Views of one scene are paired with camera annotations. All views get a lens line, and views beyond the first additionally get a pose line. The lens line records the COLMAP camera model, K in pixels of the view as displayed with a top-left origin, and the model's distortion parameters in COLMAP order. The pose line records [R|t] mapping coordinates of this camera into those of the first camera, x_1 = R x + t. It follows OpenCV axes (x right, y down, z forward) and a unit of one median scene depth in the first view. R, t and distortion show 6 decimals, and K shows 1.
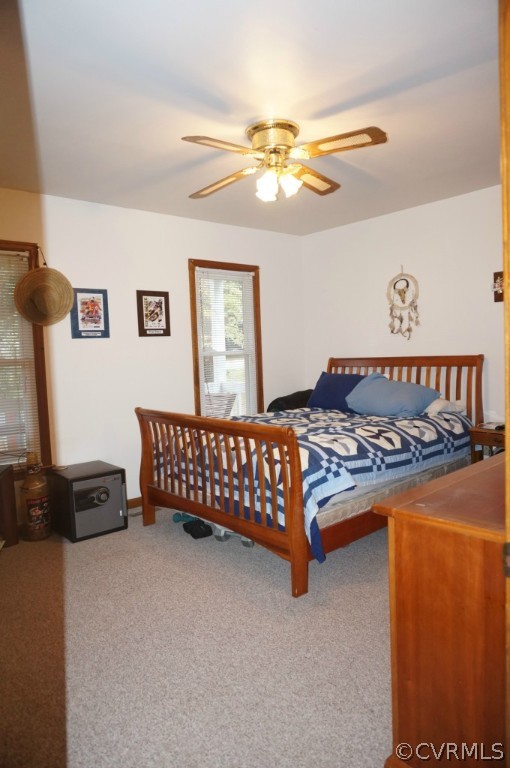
lens RADIAL K [[500.4, 0, 255.0], [0, 500.4, 384.0], [0, 0, 1]] dist [0.006840, 0.041060]
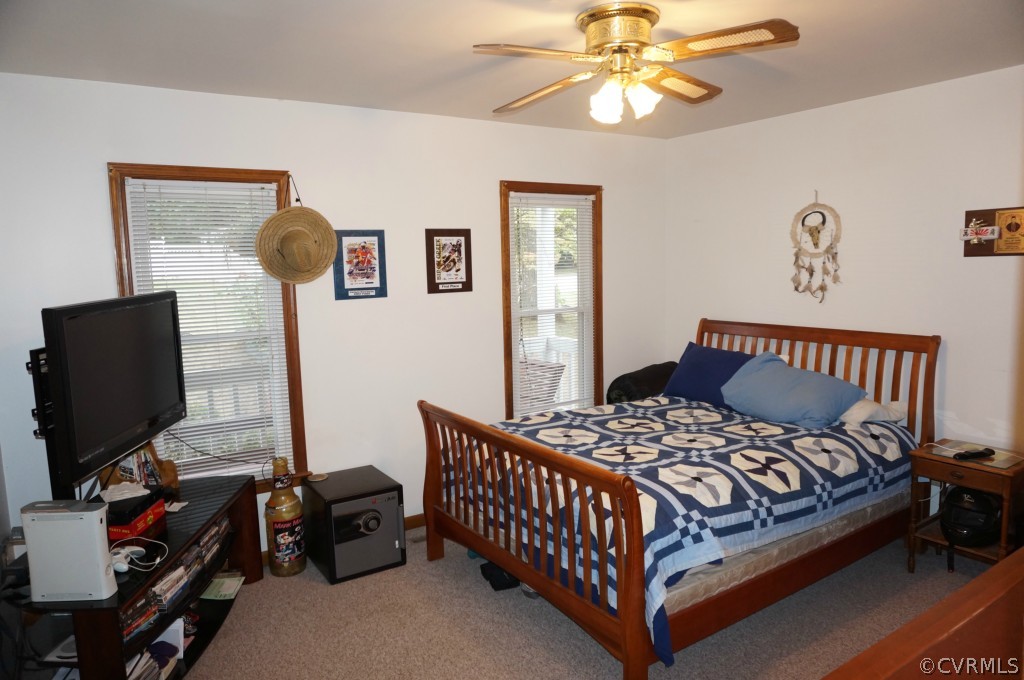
lens RADIAL K [[667.2, 0, 526.3], [0, 667.2, 341.8], [0, 0, 1]] dist [0.006840, 0.041060]
pose [[0.992886, 0.031220, -0.114904, 0.023304], [-0.024068, 0.997716, 0.063114, -0.105190], [0.116612, -0.059899, 0.991370, 0.076235]]
